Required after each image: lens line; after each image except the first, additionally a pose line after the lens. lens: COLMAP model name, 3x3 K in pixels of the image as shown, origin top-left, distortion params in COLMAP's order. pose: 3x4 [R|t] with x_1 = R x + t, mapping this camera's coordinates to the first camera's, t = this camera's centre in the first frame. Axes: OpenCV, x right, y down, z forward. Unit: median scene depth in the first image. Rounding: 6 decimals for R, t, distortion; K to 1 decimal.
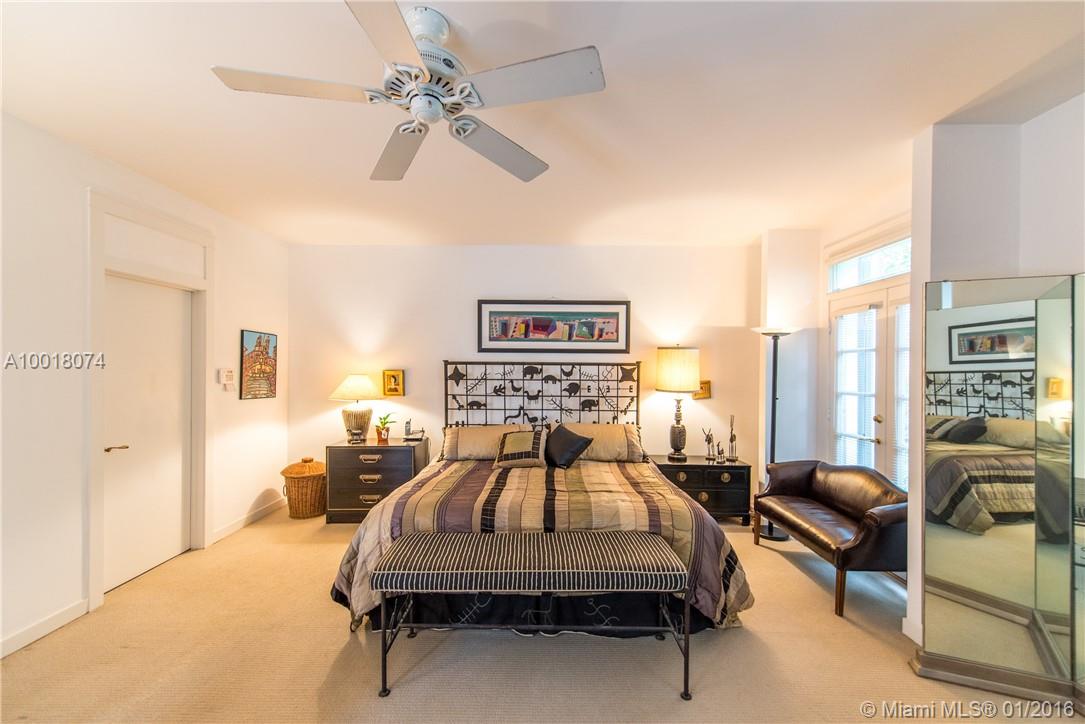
lens RADIAL K [[428.8, 0, 540.5], [0, 428.8, 363.6], [0, 0, 1]] dist [0.008038, -0.002167]
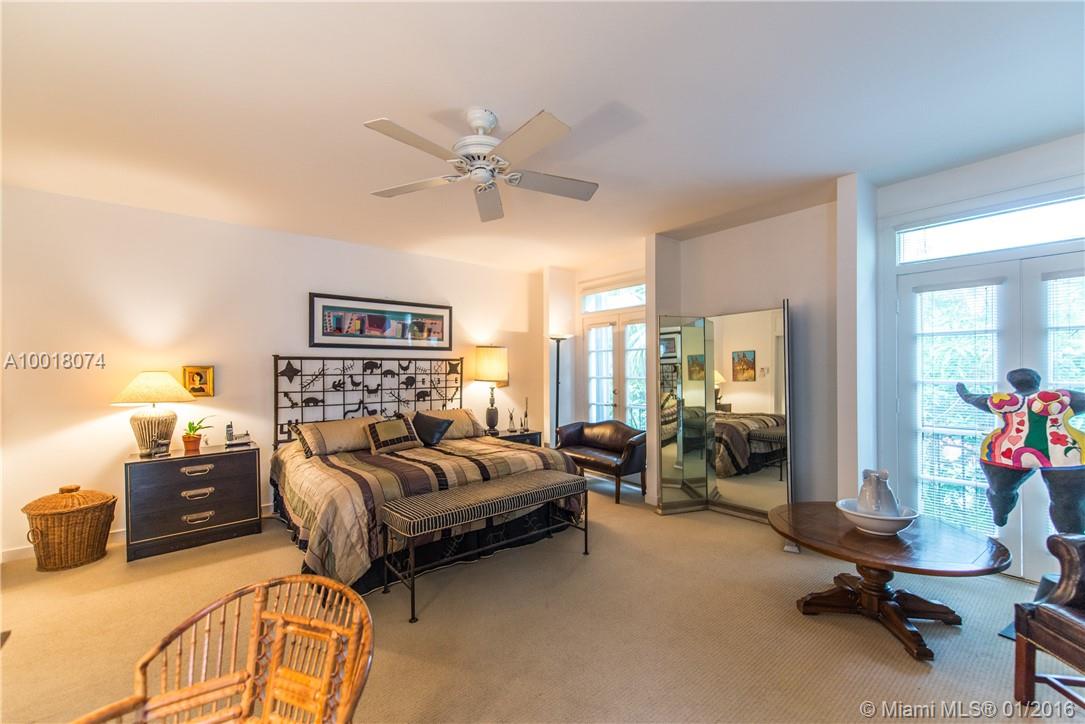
lens RADIAL K [[428.8, 0, 549.2], [0, 428.8, 360.1], [0, 0, 1]] dist [0.008038, -0.002167]
pose [[0.765665, 0.001575, 0.643238, -0.364347], [0.003411, 0.999973, -0.006509, 0.011207], [-0.643231, 0.007178, 0.765639, -0.084687]]
